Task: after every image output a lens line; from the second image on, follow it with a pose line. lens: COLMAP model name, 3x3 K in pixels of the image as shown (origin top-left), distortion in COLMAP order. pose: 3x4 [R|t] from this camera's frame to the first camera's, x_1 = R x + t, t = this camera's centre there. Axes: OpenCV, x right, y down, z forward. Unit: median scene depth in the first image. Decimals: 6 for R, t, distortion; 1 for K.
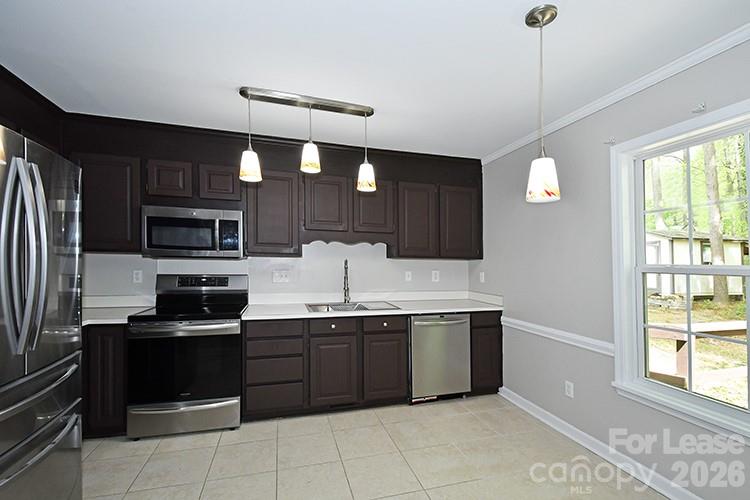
lens RADIAL K [[336.8, 0, 385.6], [0, 336.8, 249.5], [0, 0, 1]] dist [-0.002148, -0.006189]
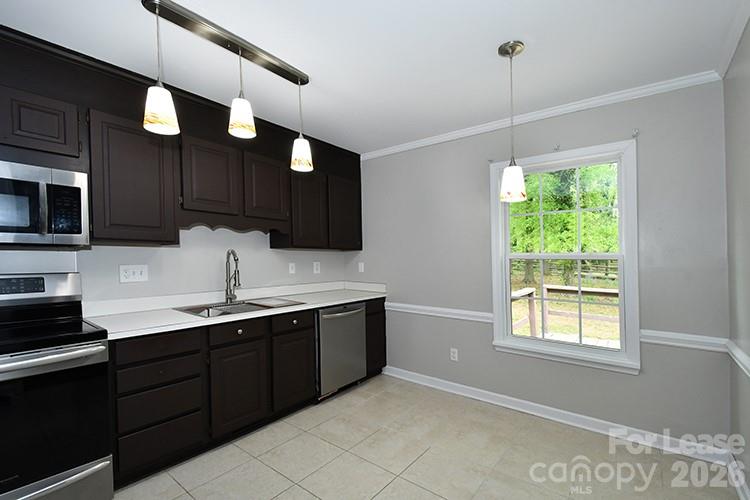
lens RADIAL K [[336.8, 0, 369.0], [0, 336.8, 246.4], [0, 0, 1]] dist [-0.002148, -0.006189]
pose [[0.813126, 0.008675, 0.582022, -0.381532], [-0.014877, 0.999872, 0.005882, 0.014024], [-0.581897, -0.013442, 0.813151, 0.164769]]
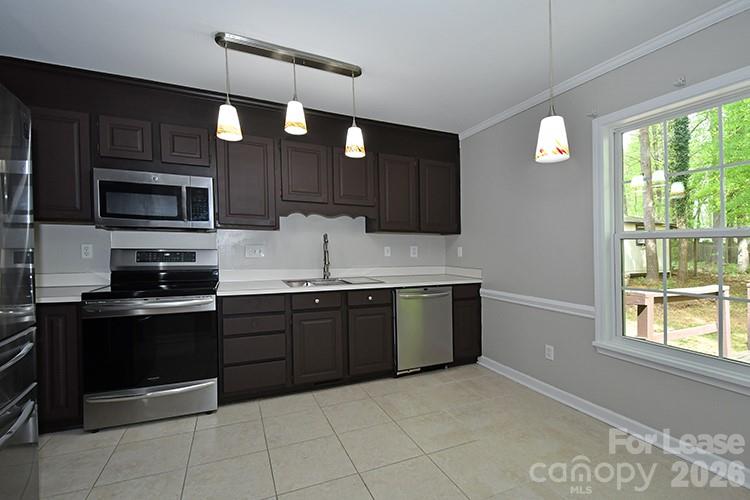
lens RADIAL K [[336.8, 0, 384.3], [0, 336.8, 249.5], [0, 0, 1]] dist [-0.002148, -0.006189]
pose [[0.990974, -0.005663, 0.133933, -0.094064], [0.000848, 0.999352, 0.035982, 0.049011], [-0.134050, -0.035544, 0.990337, 0.033132]]
